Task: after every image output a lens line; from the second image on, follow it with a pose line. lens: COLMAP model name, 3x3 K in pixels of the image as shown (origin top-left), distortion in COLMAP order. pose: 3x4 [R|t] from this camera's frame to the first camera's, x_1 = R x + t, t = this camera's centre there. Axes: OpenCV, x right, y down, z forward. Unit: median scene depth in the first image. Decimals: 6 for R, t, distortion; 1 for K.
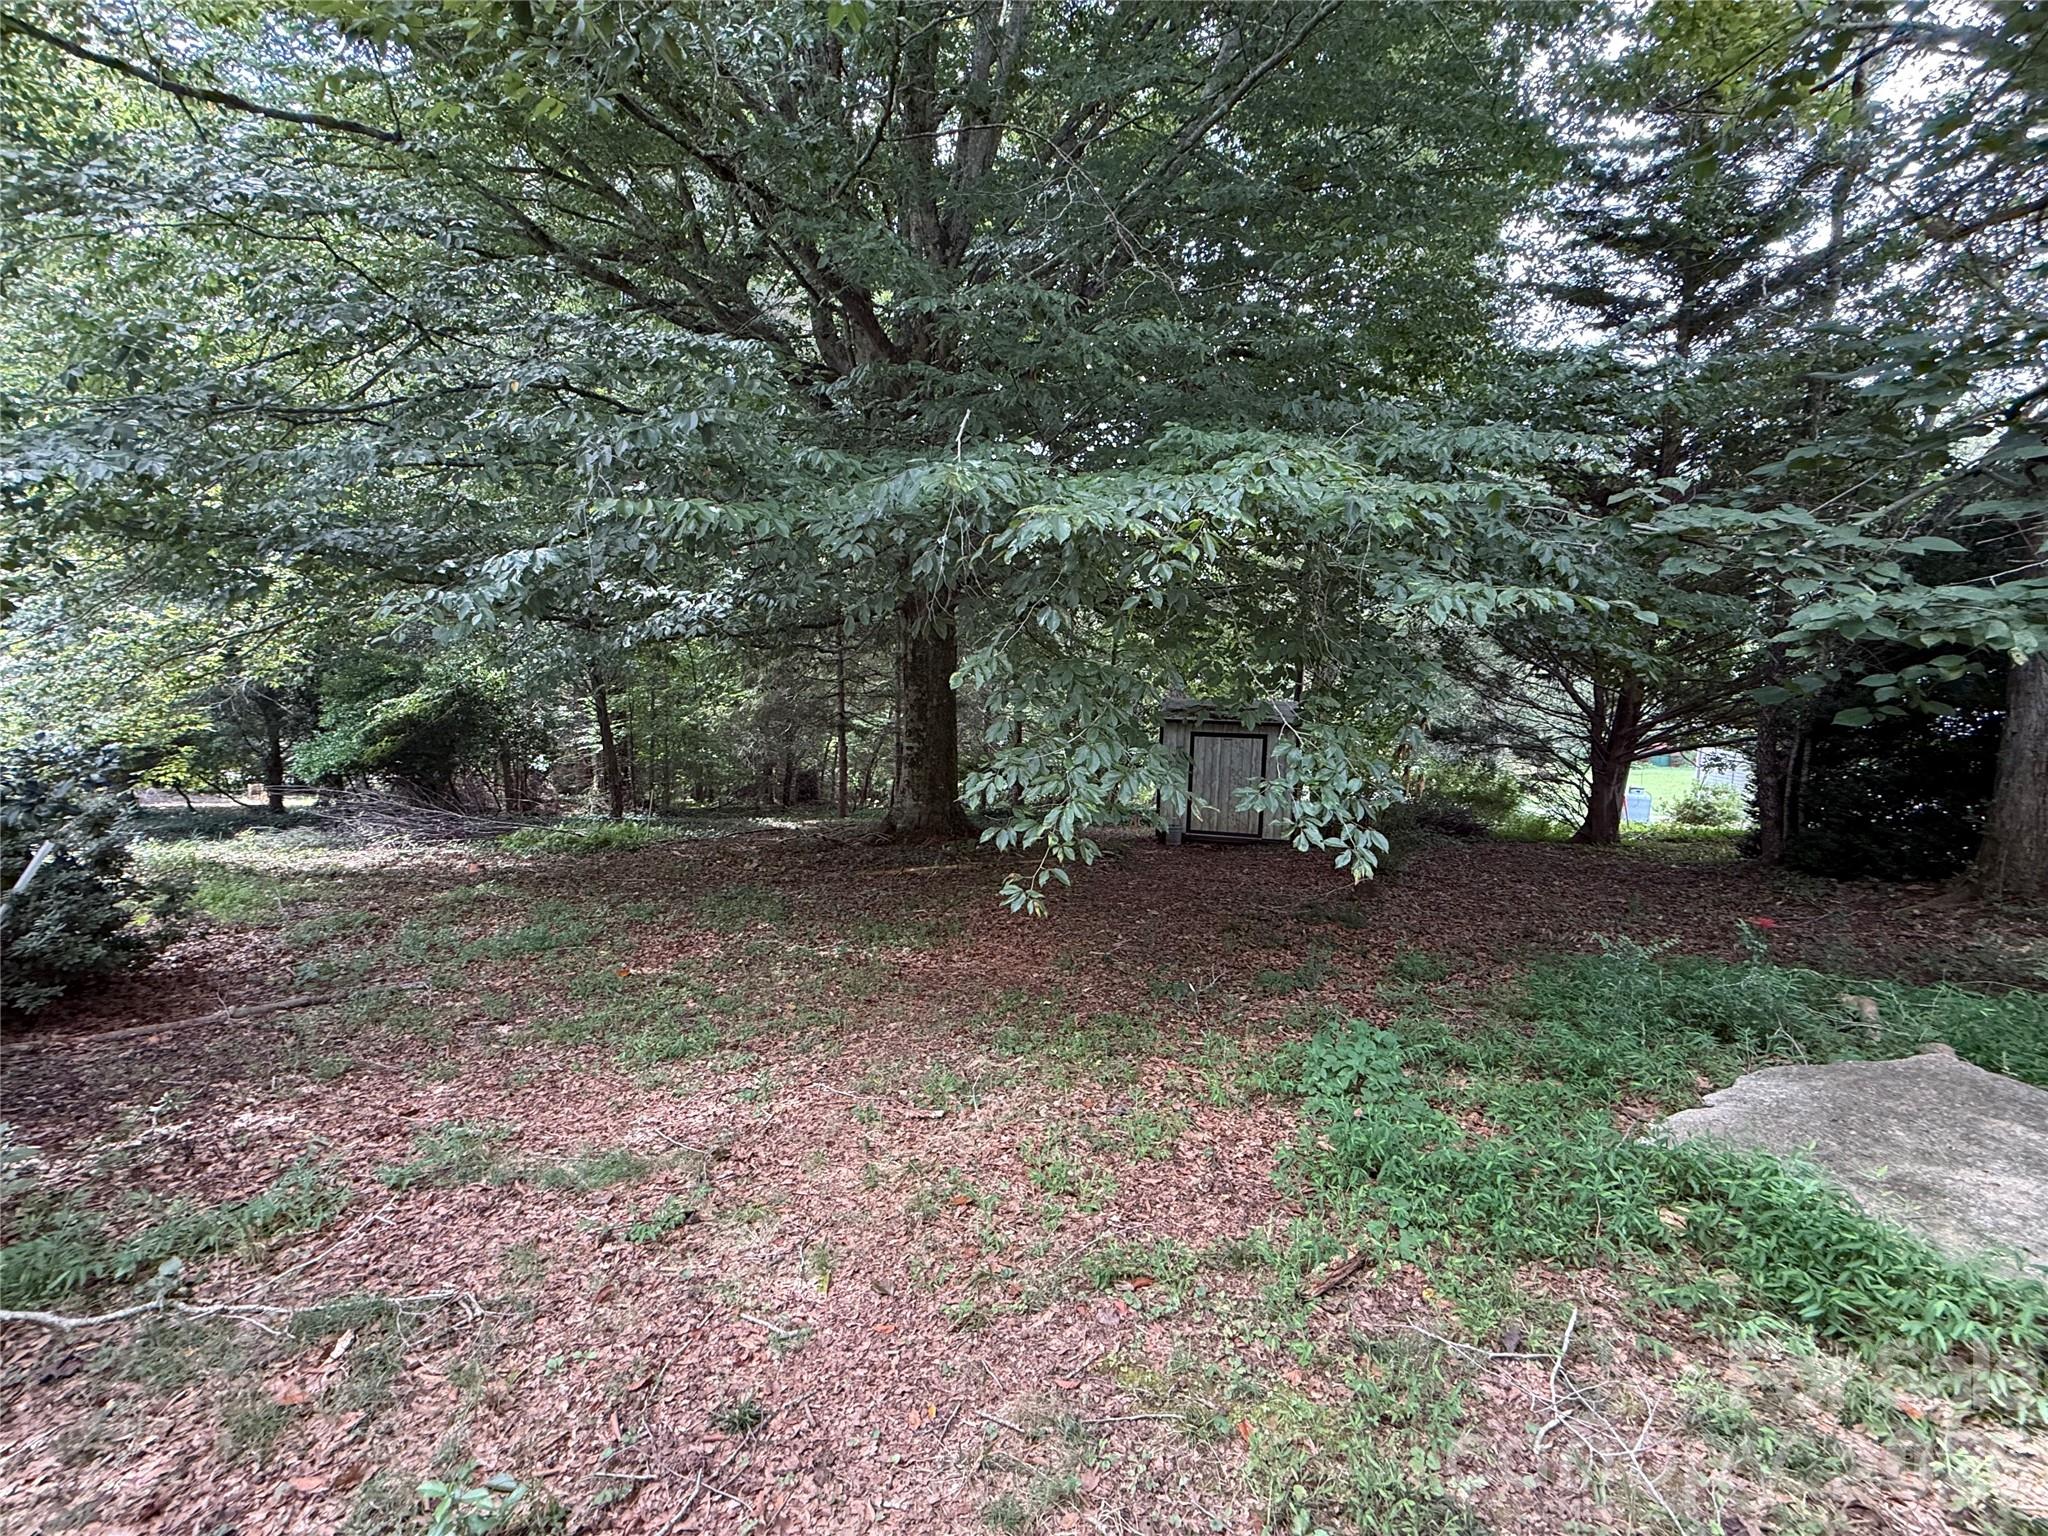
lens RADIAL K [[813.2, 0, 1023.8], [0, 813.2, 772.6], [0, 0, 1]] dist [-0.002359, -0.000128]
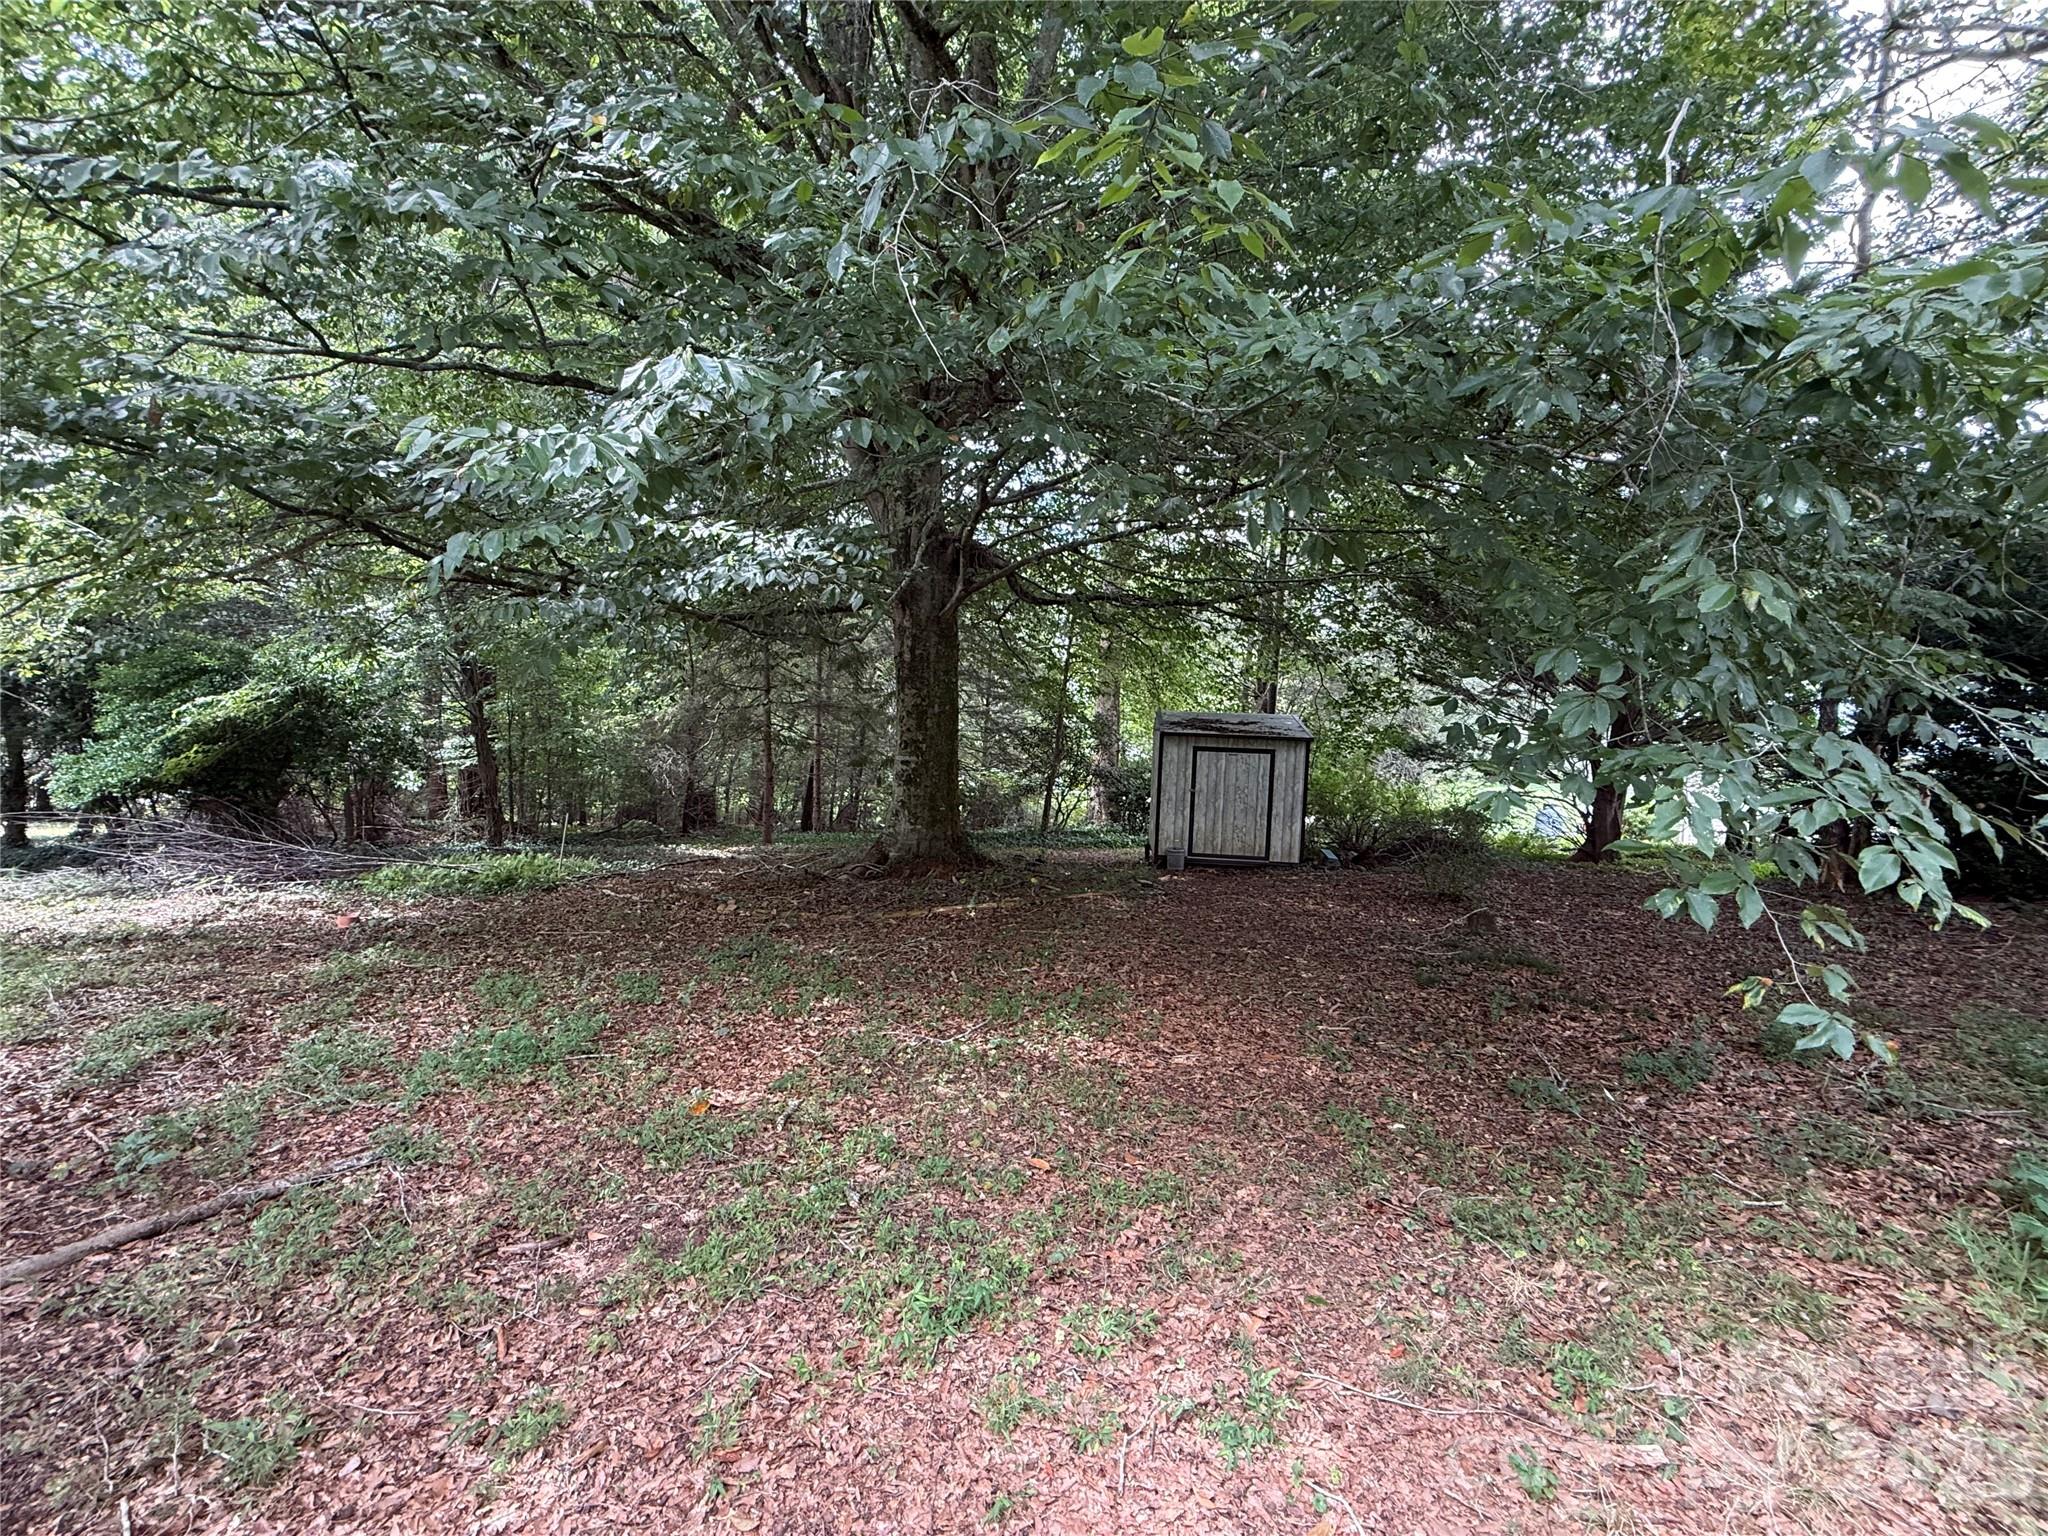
lens RADIAL K [[813.2, 0, 1023.8], [0, 813.2, 772.6], [0, 0, 1]] dist [-0.002359, -0.000128]
pose [[0.987915, 0.000353, 0.154998, -0.145113], [0.003309, 0.999721, -0.023368, 0.000587], [-0.154963, 0.023598, 0.987638, 0.137902]]
